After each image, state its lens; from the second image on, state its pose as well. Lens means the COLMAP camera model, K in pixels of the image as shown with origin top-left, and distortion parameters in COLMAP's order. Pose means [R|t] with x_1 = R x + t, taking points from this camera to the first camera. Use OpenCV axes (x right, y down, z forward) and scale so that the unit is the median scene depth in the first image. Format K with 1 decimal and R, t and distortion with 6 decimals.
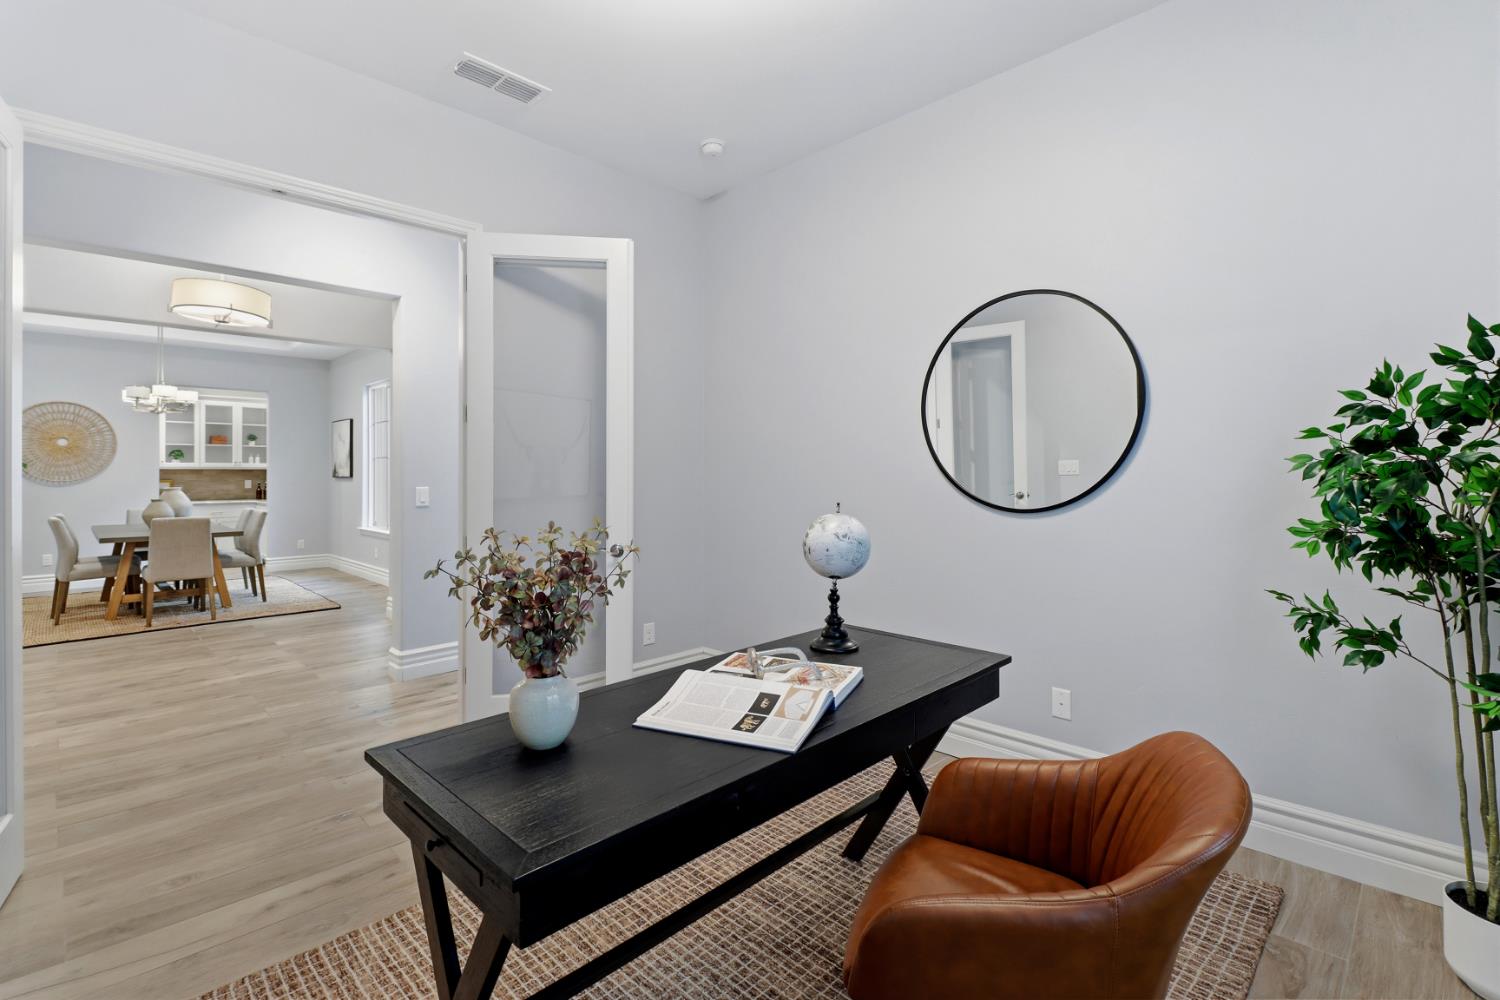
lens RADIAL K [[702.3, 0, 745.4], [0, 702.3, 480.5], [0, 0, 1]] dist [-0.000573, -0.000938]
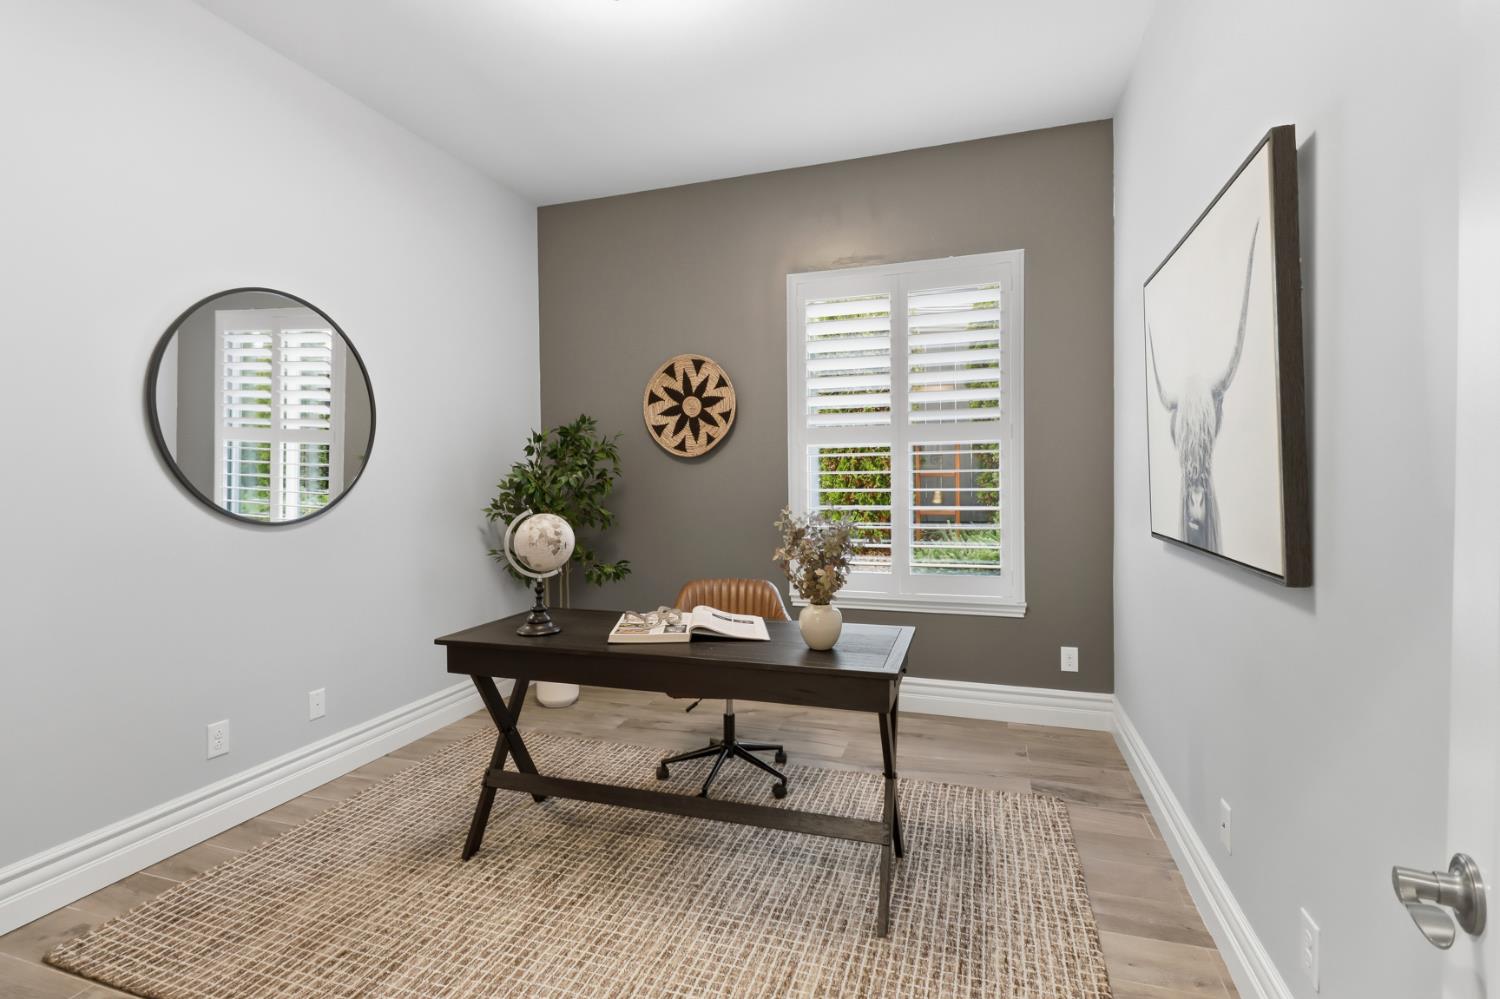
lens RADIAL K [[702.3, 0, 745.4], [0, 702.3, 480.0], [0, 0, 1]] dist [-0.000573, -0.000938]
pose [[-0.437209, 0.007274, 0.899330, -1.071264], [0.034897, 0.999351, 0.008882, -0.012028], [-0.898682, 0.035267, -0.437180, 1.189177]]
